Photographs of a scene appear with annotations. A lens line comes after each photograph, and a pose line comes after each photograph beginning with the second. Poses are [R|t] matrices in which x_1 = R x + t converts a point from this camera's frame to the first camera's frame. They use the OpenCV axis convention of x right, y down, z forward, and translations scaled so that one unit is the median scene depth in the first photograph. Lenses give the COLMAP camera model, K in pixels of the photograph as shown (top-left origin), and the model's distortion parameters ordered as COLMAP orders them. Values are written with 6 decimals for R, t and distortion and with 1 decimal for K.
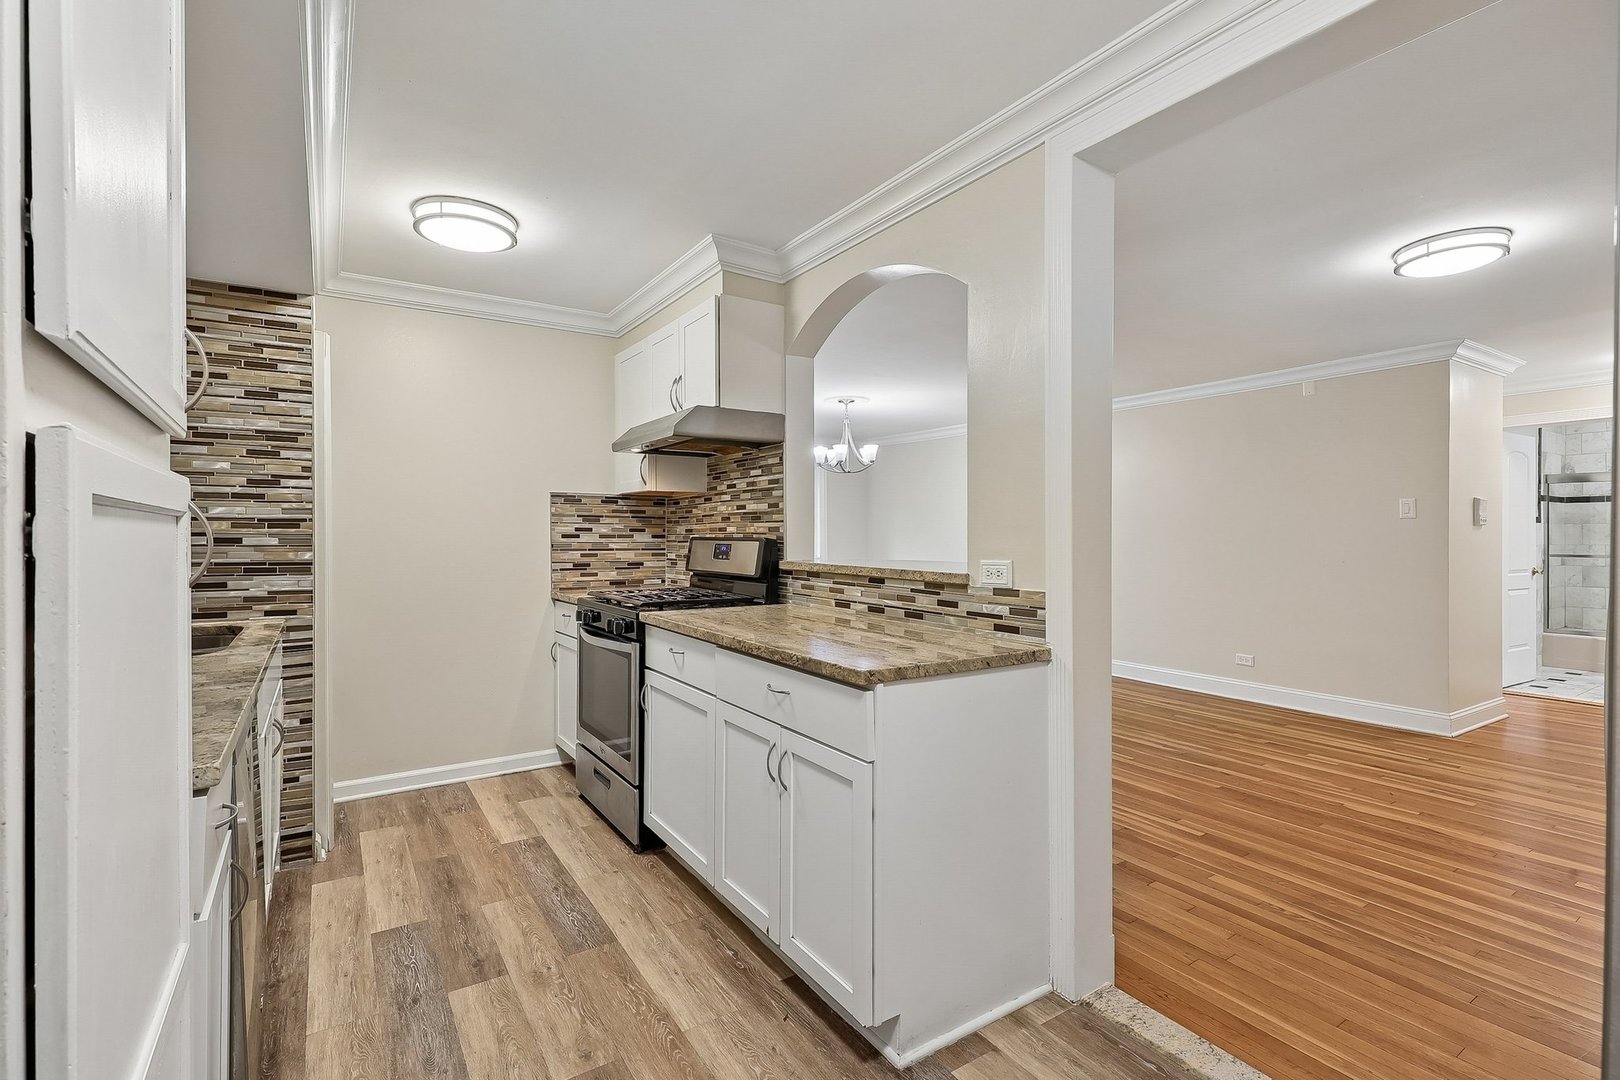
lens RADIAL K [[742.9, 0, 804.8], [0, 742.9, 518.6], [0, 0, 1]] dist [0.025330, -0.000518]
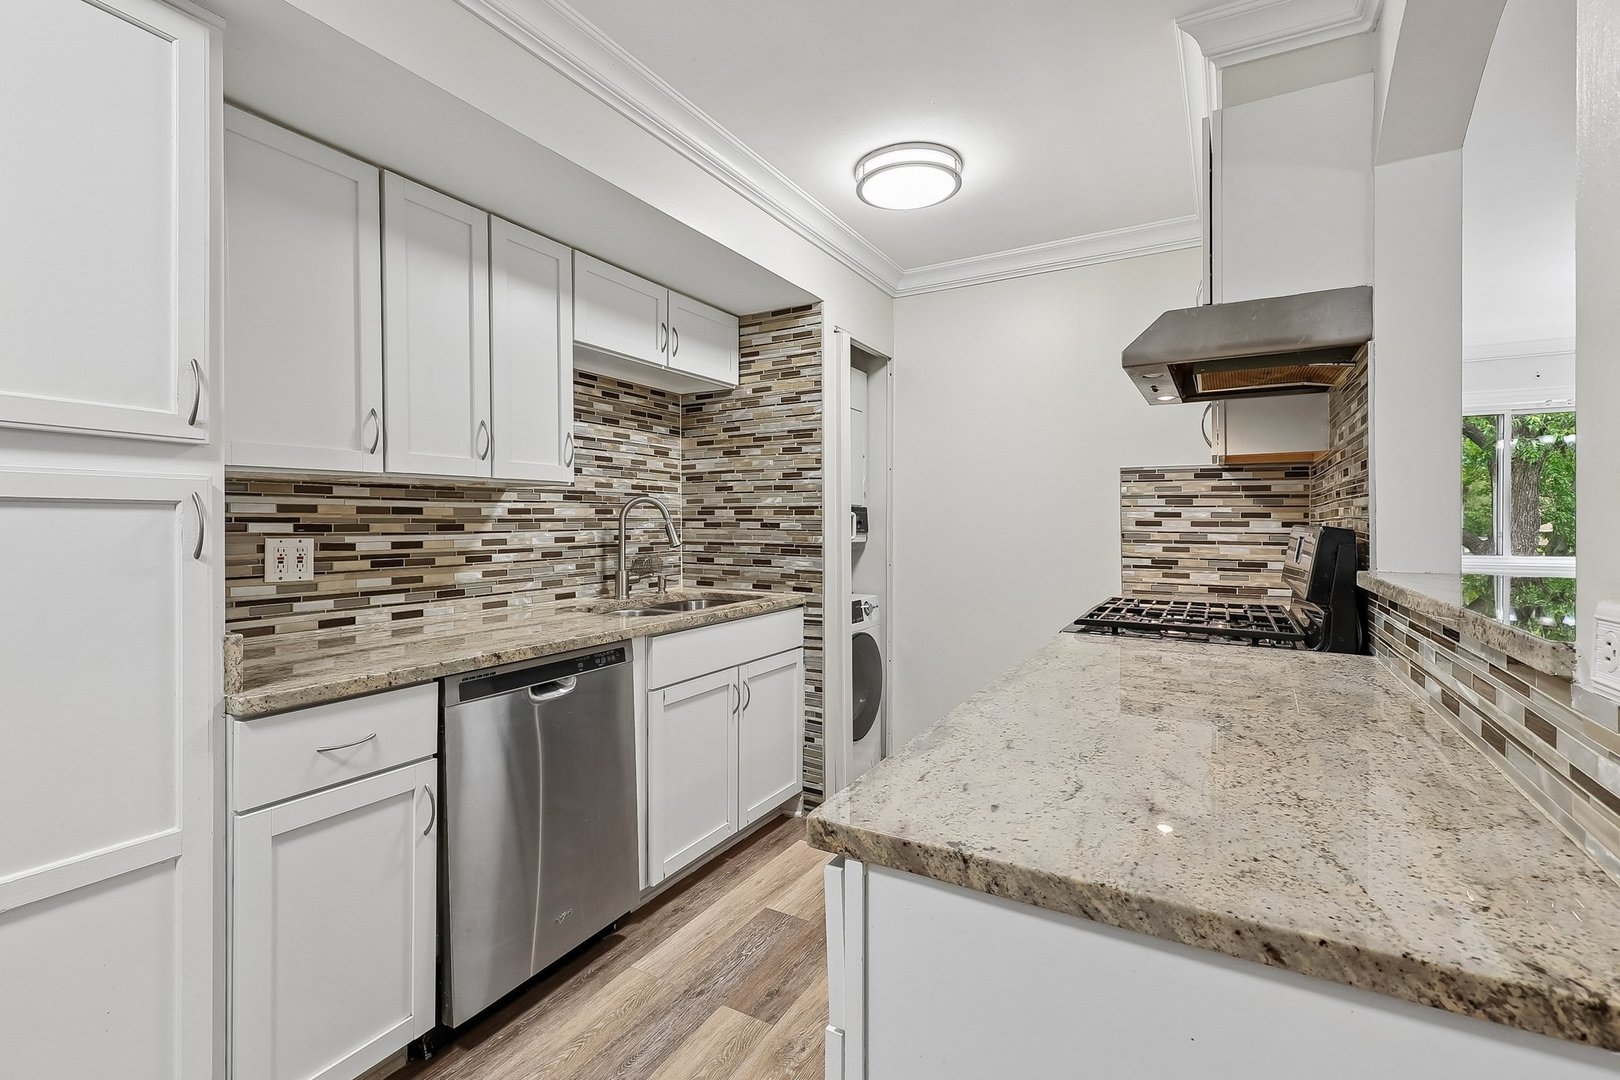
lens RADIAL K [[742.9, 0, 804.8], [0, 742.9, 518.6], [0, 0, 1]] dist [0.025330, -0.000518]
pose [[0.459335, -0.002933, -0.888258, 0.293513], [0.016610, 0.999848, 0.005288, 0.012355], [0.888108, -0.017183, 0.459314, 0.479843]]
